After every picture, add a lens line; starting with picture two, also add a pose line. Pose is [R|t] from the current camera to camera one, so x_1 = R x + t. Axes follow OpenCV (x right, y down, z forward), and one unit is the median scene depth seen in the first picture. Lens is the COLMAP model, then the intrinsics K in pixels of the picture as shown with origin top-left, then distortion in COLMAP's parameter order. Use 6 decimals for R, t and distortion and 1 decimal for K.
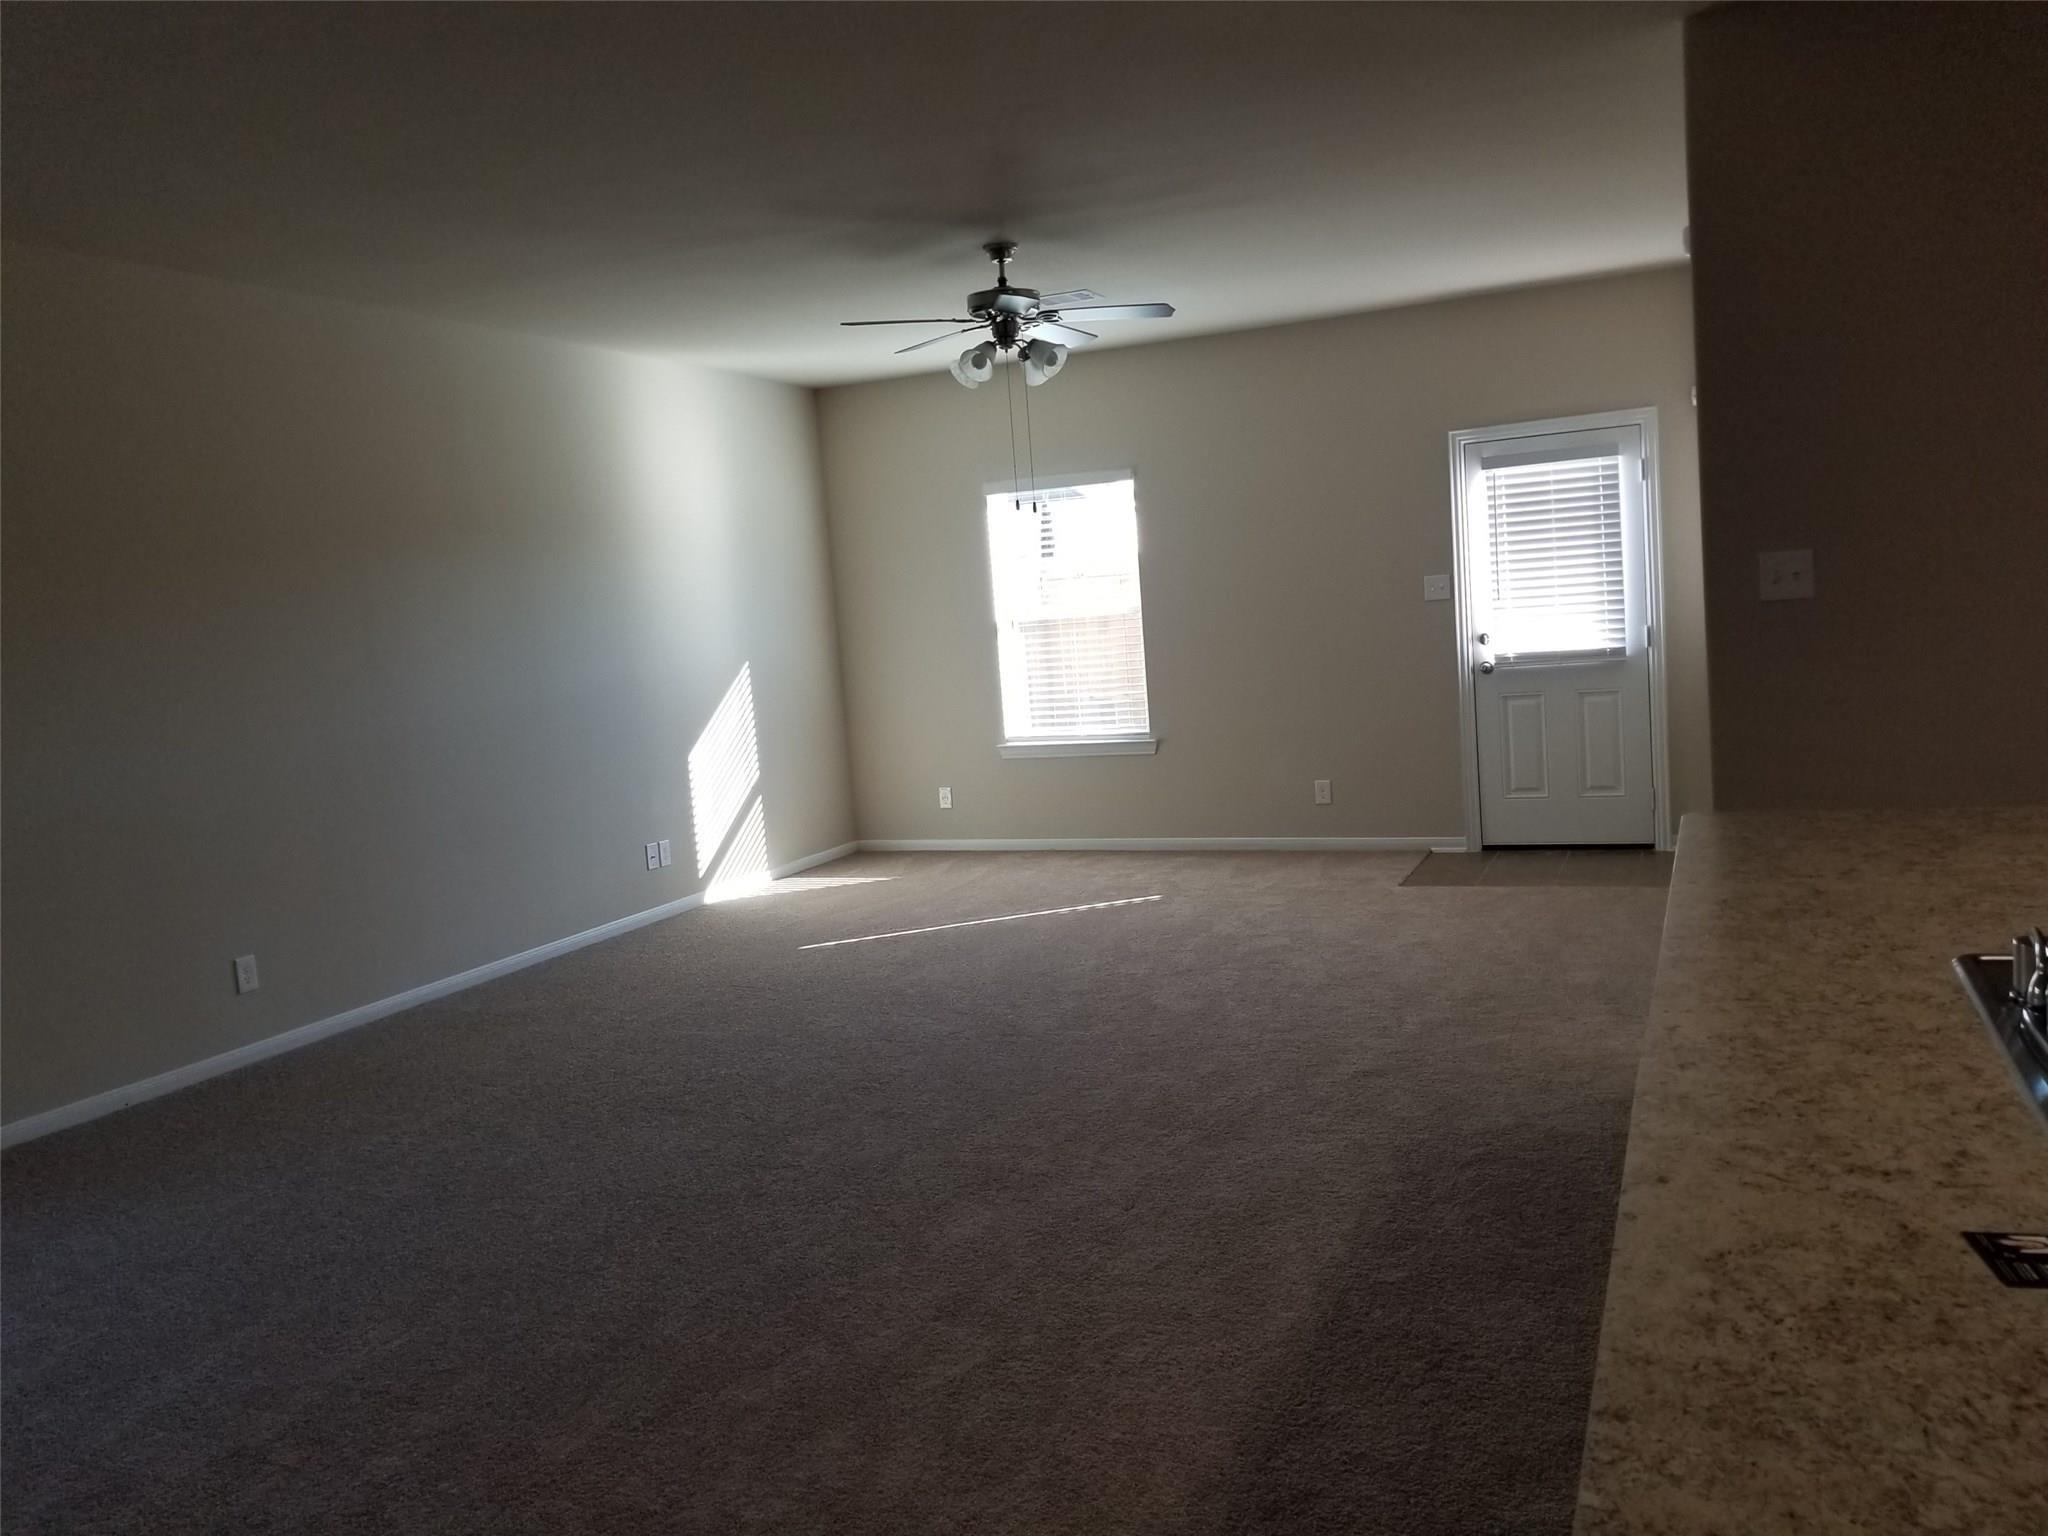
lens RADIAL K [[1573.7, 0, 1024.0], [0, 1573.7, 768.0], [0, 0, 1]] dist [0.070163, -0.109568]
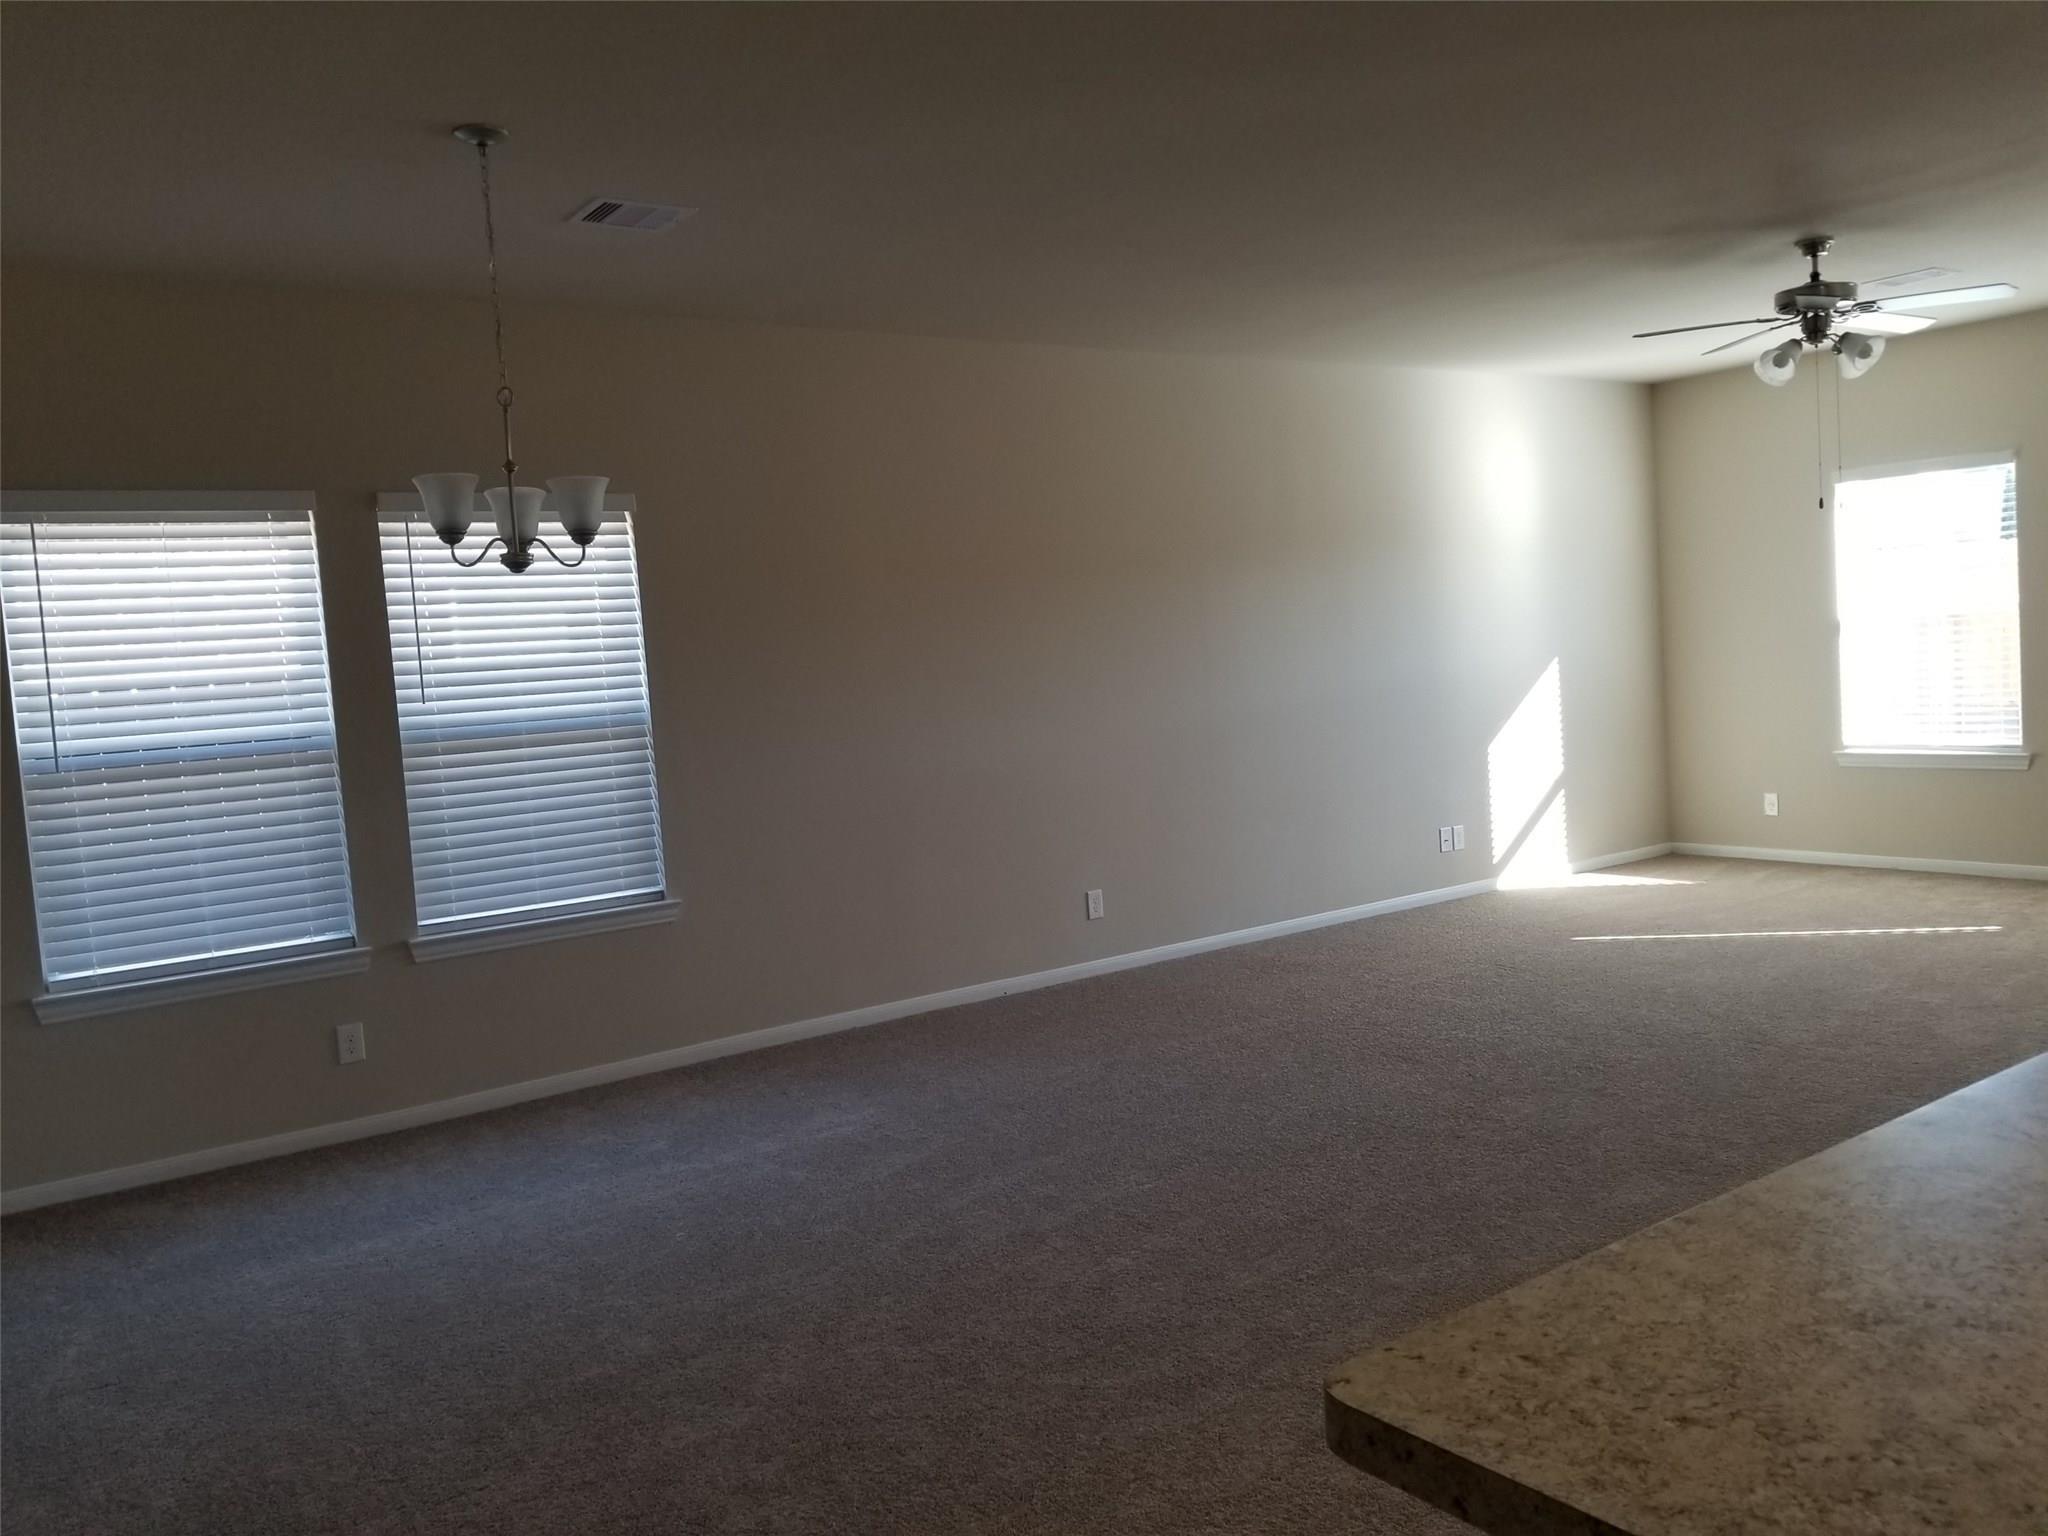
lens RADIAL K [[1573.7, 0, 1024.0], [0, 1573.7, 768.0], [0, 0, 1]] dist [0.070163, -0.109568]
pose [[0.856184, 0.054495, -0.513788, 0.090563], [-0.050678, 0.998485, 0.021455, -0.001408], [0.514179, 0.007669, 0.857649, -0.089451]]
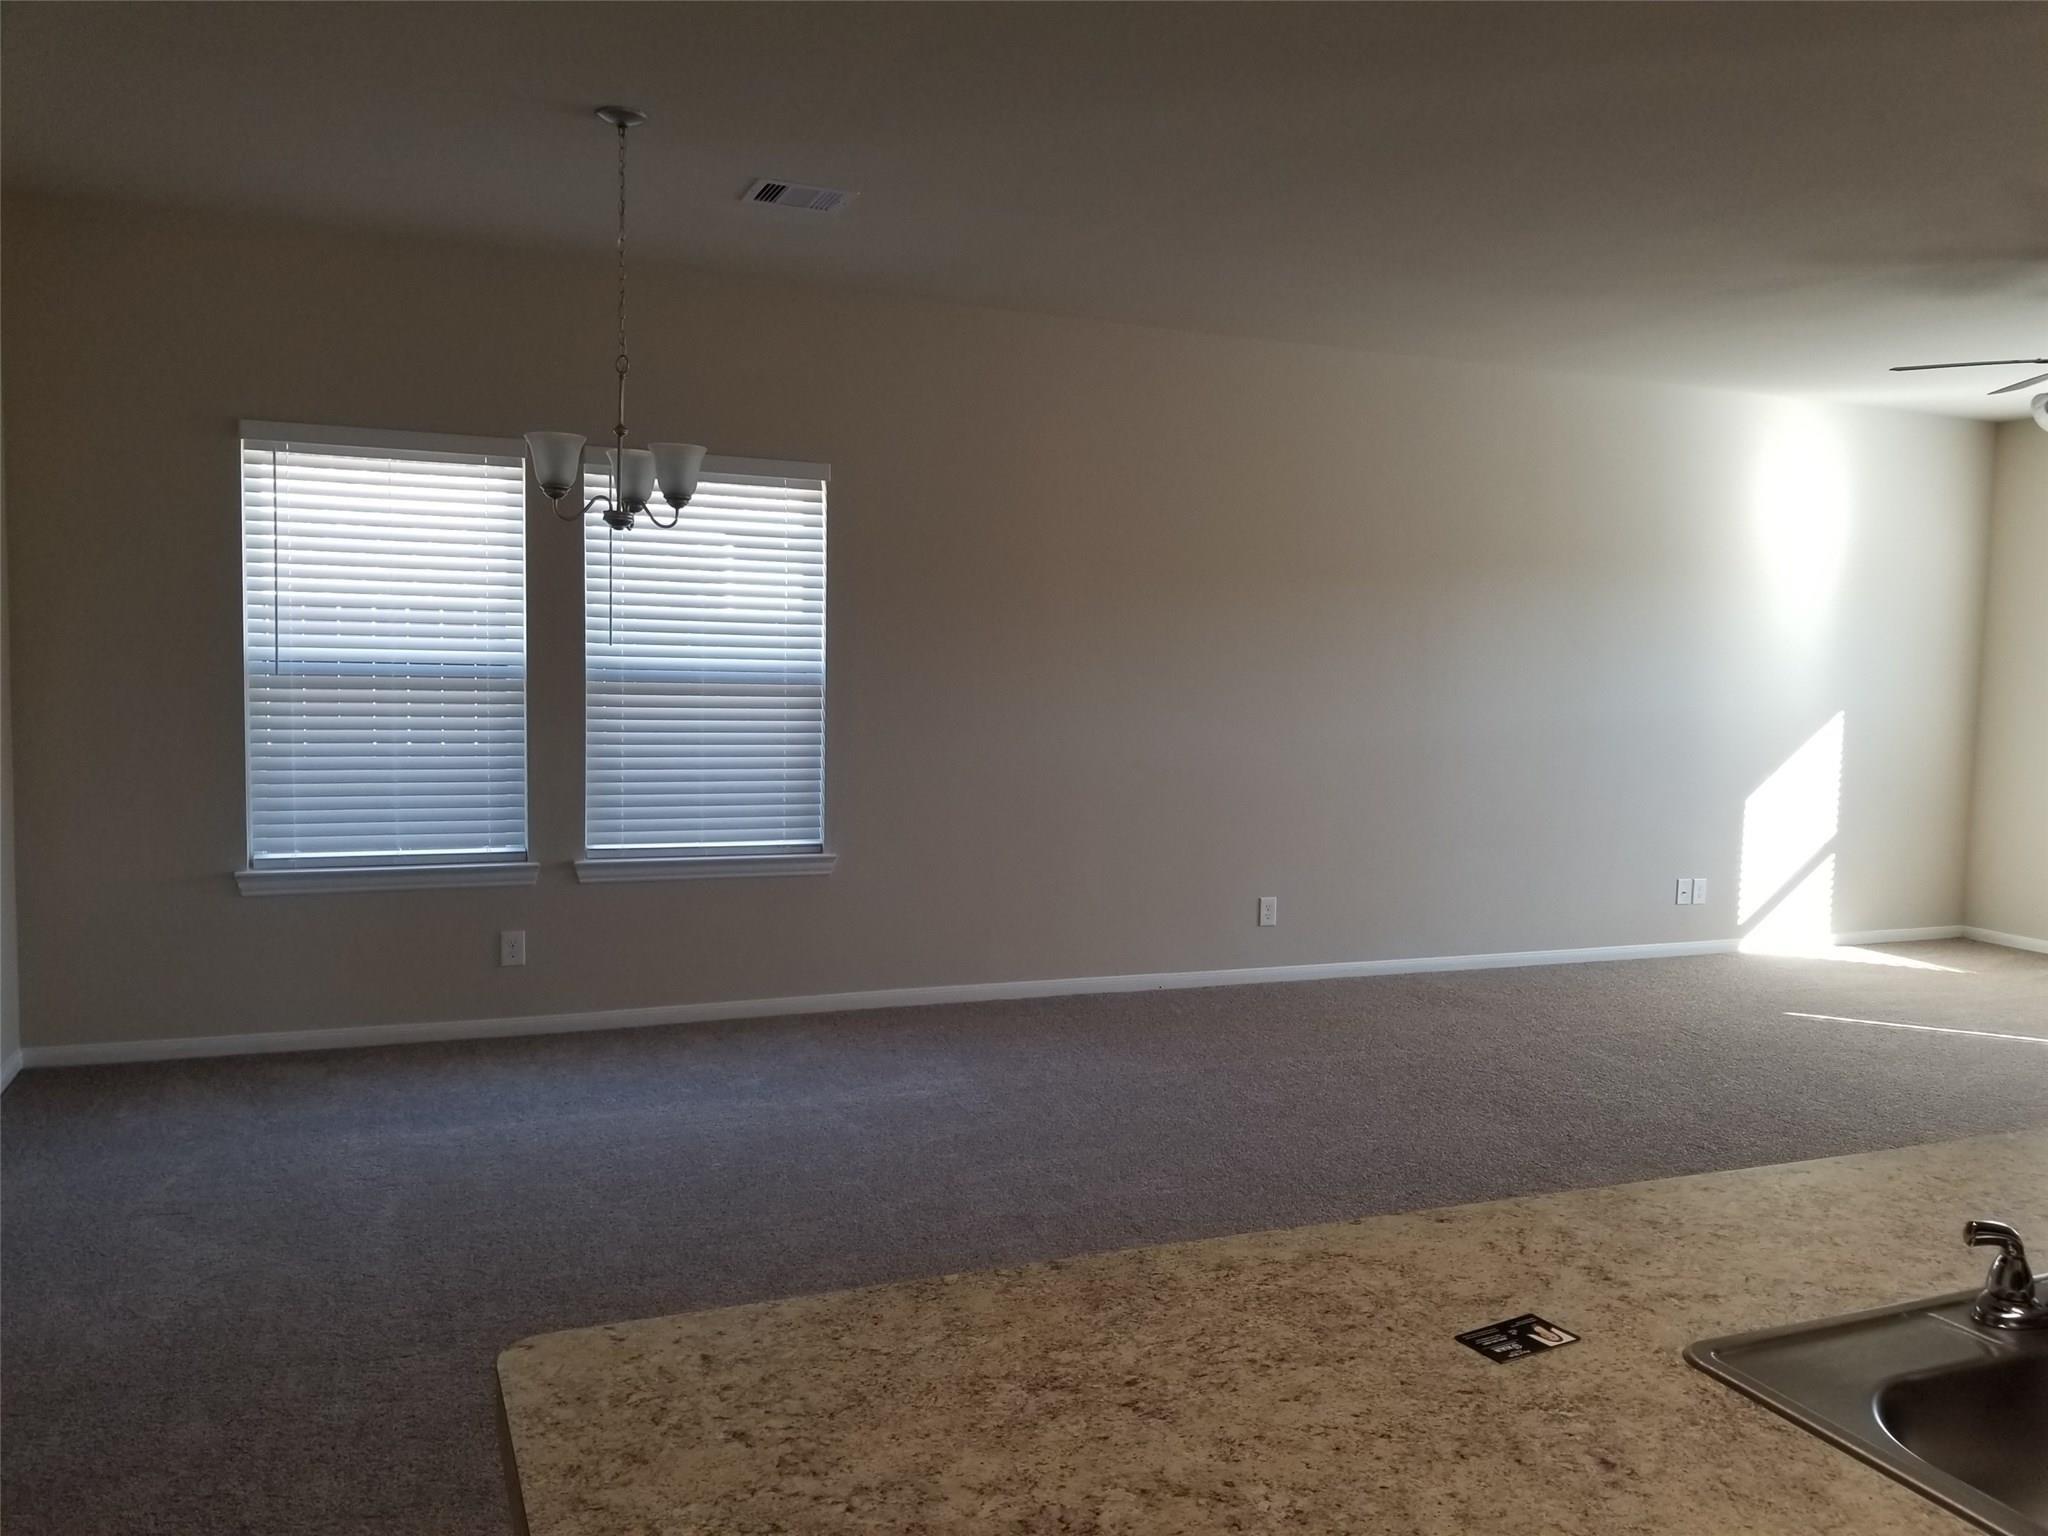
lens RADIAL K [[1576.2, 0, 1078.2], [0, 1576.2, 784.1], [0, 0, 1]] dist [0.075644, -0.133797]
pose [[0.727210, 0.152845, -0.669182, 0.202805], [-0.151957, 0.986552, 0.060199, -0.019016], [0.669384, 0.057910, 0.740656, -0.014494]]
